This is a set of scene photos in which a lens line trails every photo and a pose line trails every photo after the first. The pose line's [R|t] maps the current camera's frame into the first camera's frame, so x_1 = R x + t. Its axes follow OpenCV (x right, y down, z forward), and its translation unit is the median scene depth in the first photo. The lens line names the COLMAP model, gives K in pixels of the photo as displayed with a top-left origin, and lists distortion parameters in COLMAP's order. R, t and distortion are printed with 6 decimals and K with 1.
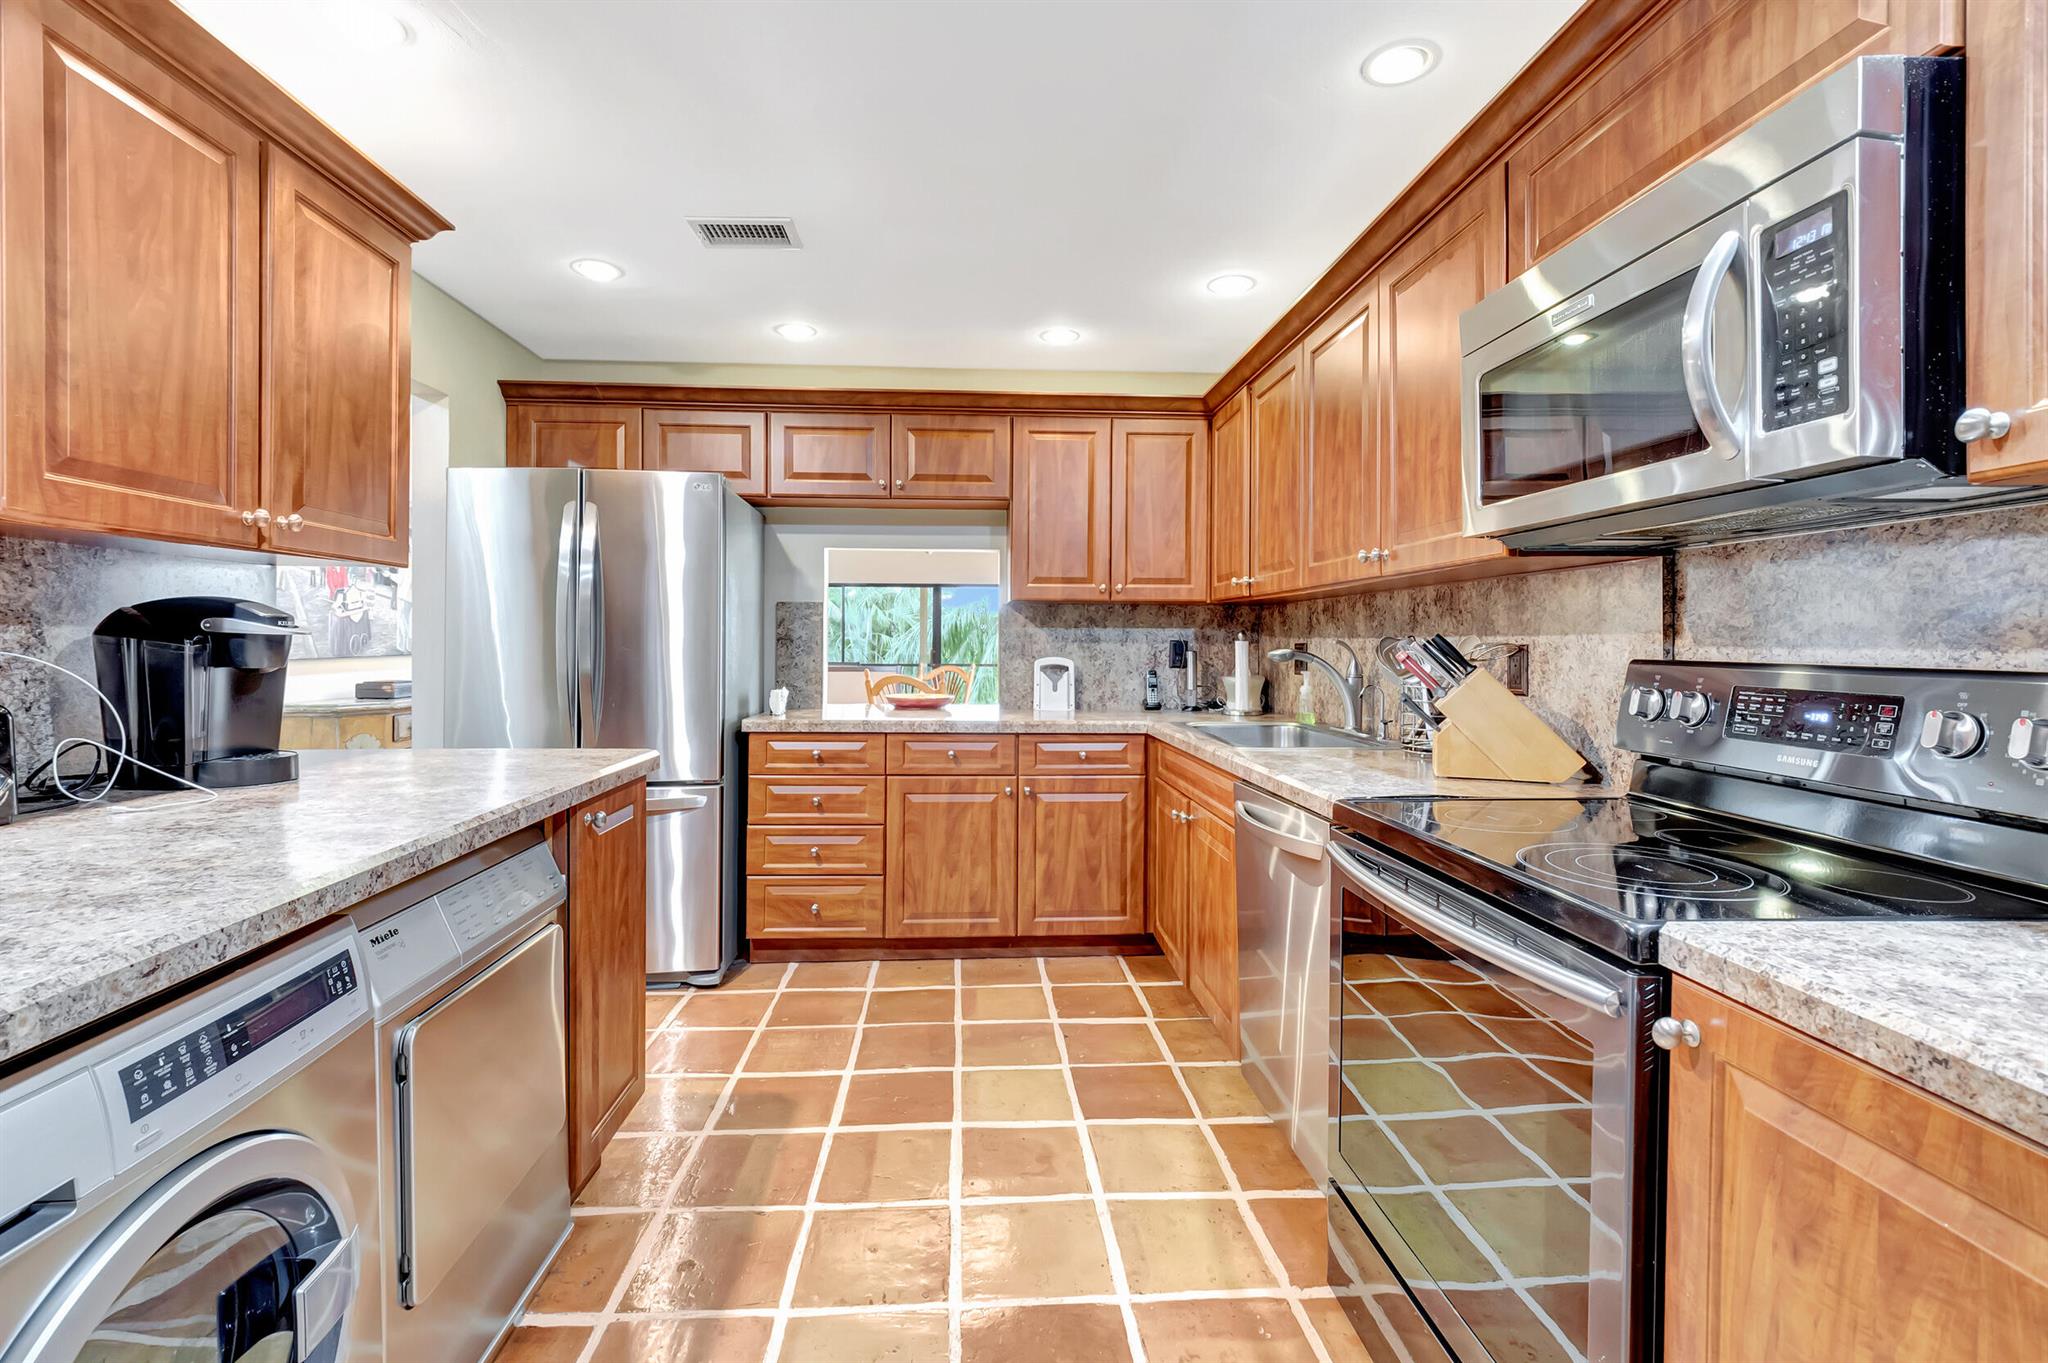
lens RADIAL K [[918.2, 0, 1008.3], [0, 918.2, 648.8], [0, 0, 1]] dist [-0.001609, -0.000582]
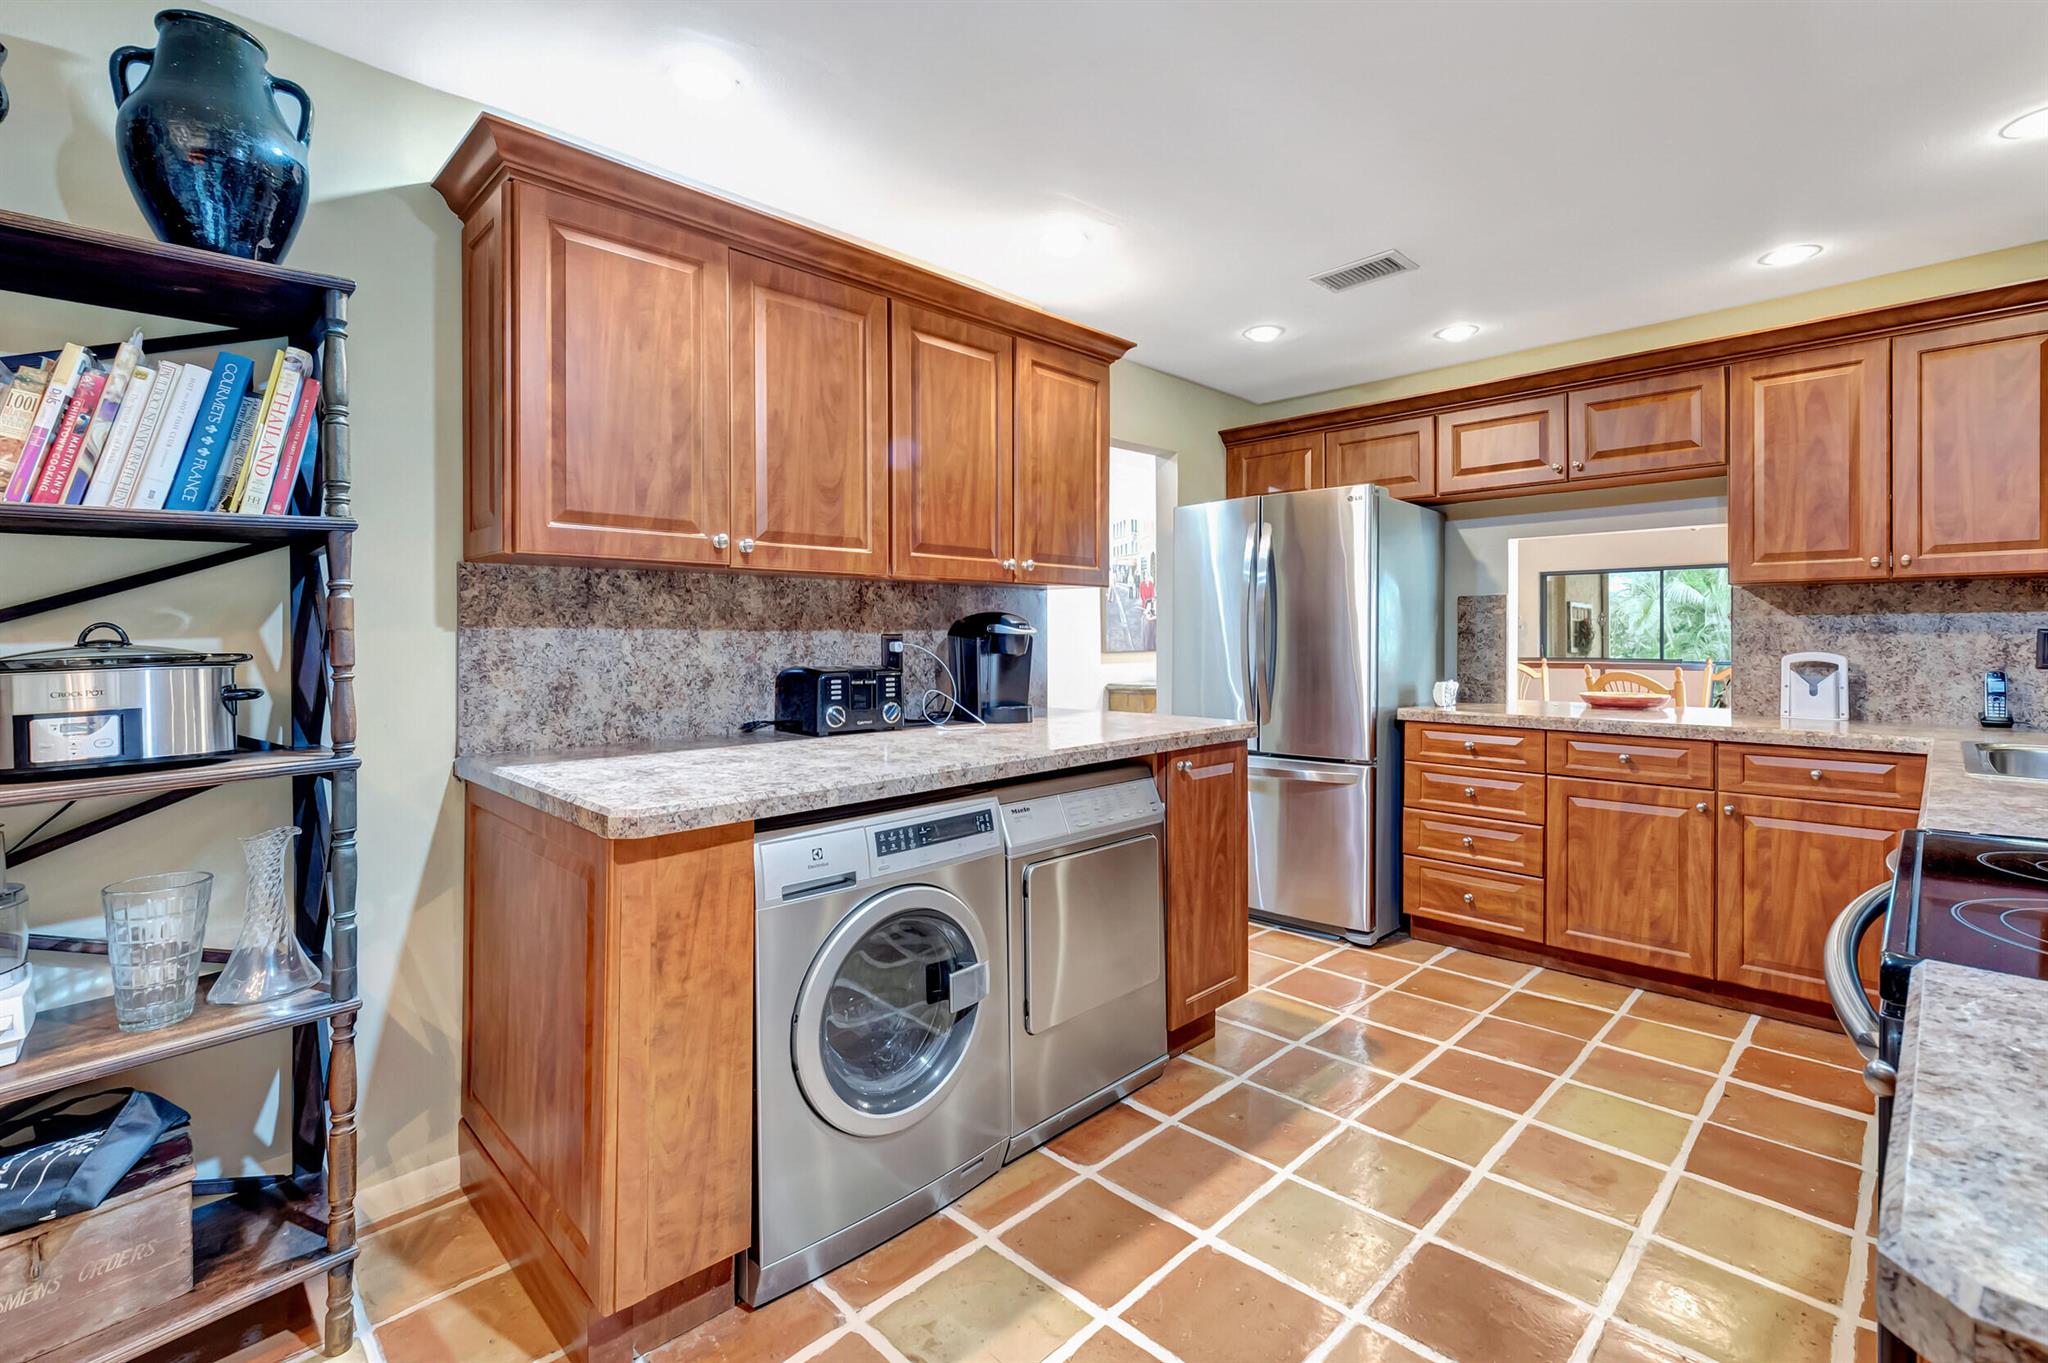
lens RADIAL K [[918.2, 0, 1008.3], [0, 918.2, 648.8], [0, 0, 1]] dist [-0.001609, -0.000582]
pose [[0.652926, 0.001690, -0.757419, 0.225070], [0.001566, 0.999992, 0.003581, 0.002574], [0.757420, -0.003524, 0.652919, -0.049363]]
